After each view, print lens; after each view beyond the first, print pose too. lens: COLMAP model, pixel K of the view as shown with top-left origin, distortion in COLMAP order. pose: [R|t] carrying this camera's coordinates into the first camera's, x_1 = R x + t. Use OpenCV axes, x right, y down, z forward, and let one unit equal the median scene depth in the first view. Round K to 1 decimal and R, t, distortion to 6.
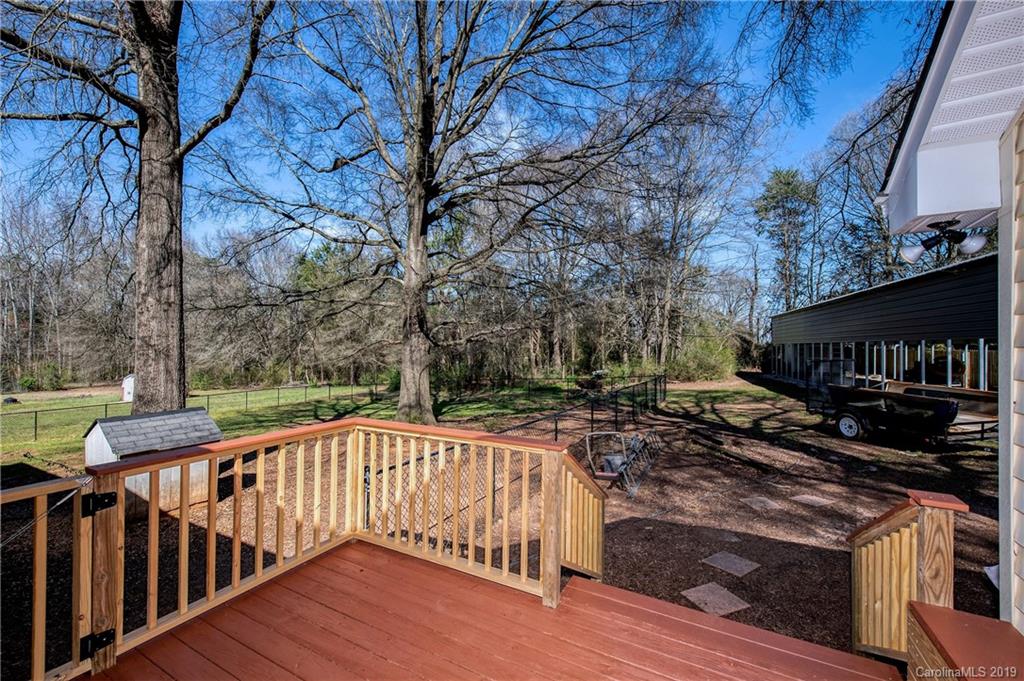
lens RADIAL K [[412.9, 0, 512.0], [0, 412.9, 340.5], [0, 0, 1]] dist [0.001295, -0.000093]
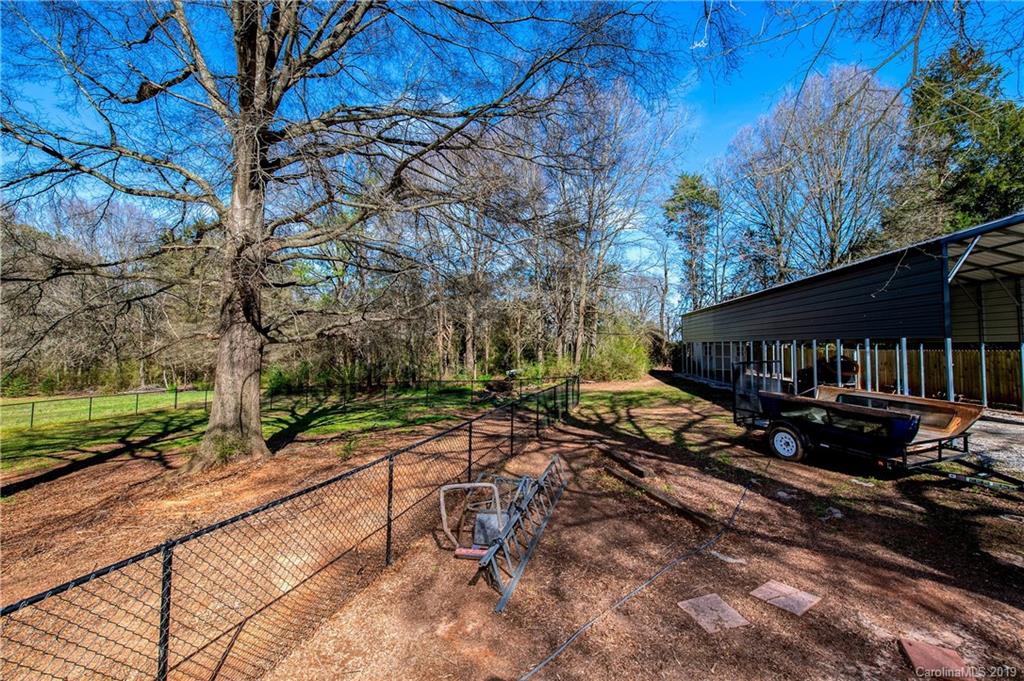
lens RADIAL K [[411.9, 0, 509.5], [0, 411.9, 316.6], [0, 0, 1]] dist [-0.001178, -0.000113]
pose [[0.984253, 0.017532, 0.175891, 0.068428], [-0.008502, 0.998613, -0.051957, 0.002063], [-0.176558, 0.049644, 0.983037, 0.150396]]
